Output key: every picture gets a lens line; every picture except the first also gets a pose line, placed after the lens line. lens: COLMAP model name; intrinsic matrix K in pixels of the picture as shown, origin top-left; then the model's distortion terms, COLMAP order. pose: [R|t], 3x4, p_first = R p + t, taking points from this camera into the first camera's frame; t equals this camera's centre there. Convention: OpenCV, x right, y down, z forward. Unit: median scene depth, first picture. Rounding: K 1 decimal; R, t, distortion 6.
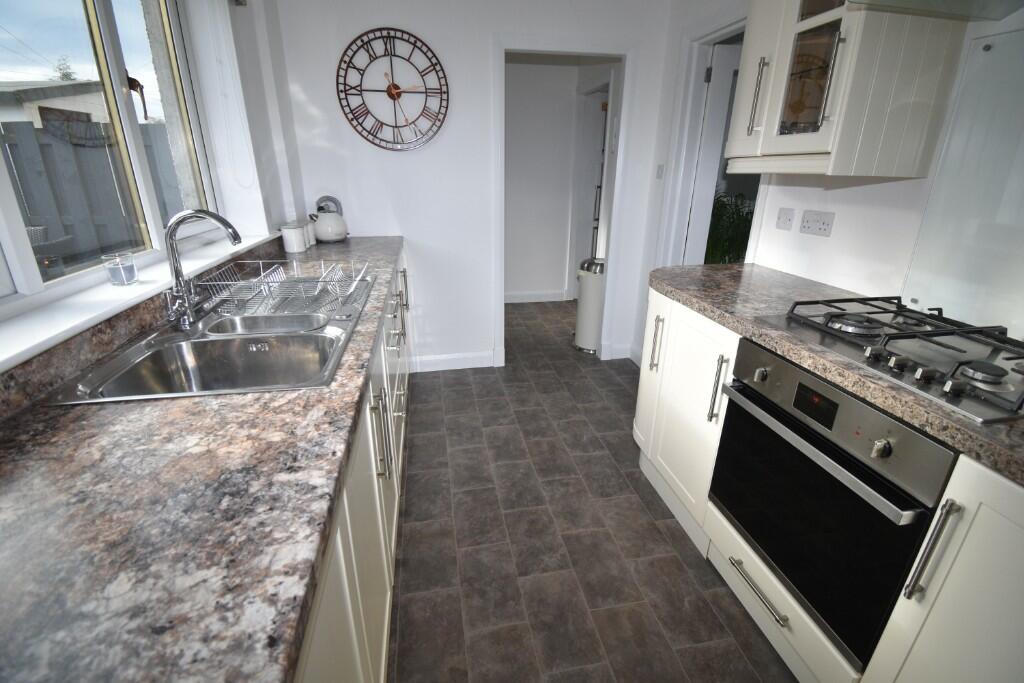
lens RADIAL K [[454.7, 0, 511.2], [0, 454.7, 340.2], [0, 0, 1]] dist [0.003184, 0.000115]
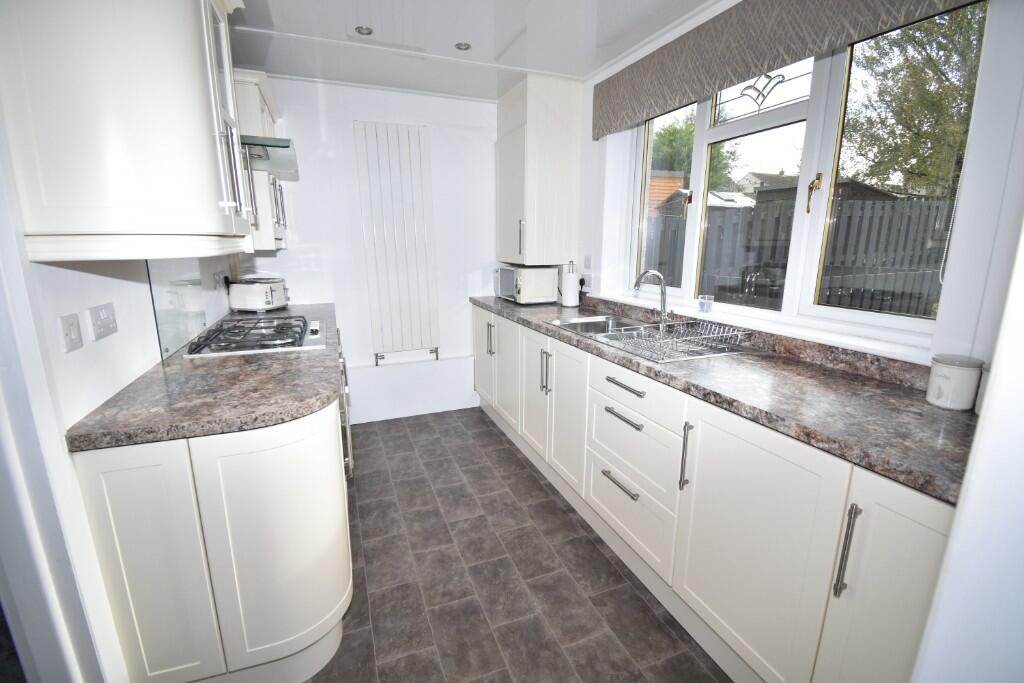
lens RADIAL K [[454.7, 0, 511.7], [0, 454.7, 339.8], [0, 0, 1]] dist [0.003184, 0.000115]
pose [[-0.980893, 0.042002, -0.189958, 0.044413], [-0.069713, 0.835690, 0.544759, -0.624399], [0.181626, 0.547593, -0.816795, 1.596351]]
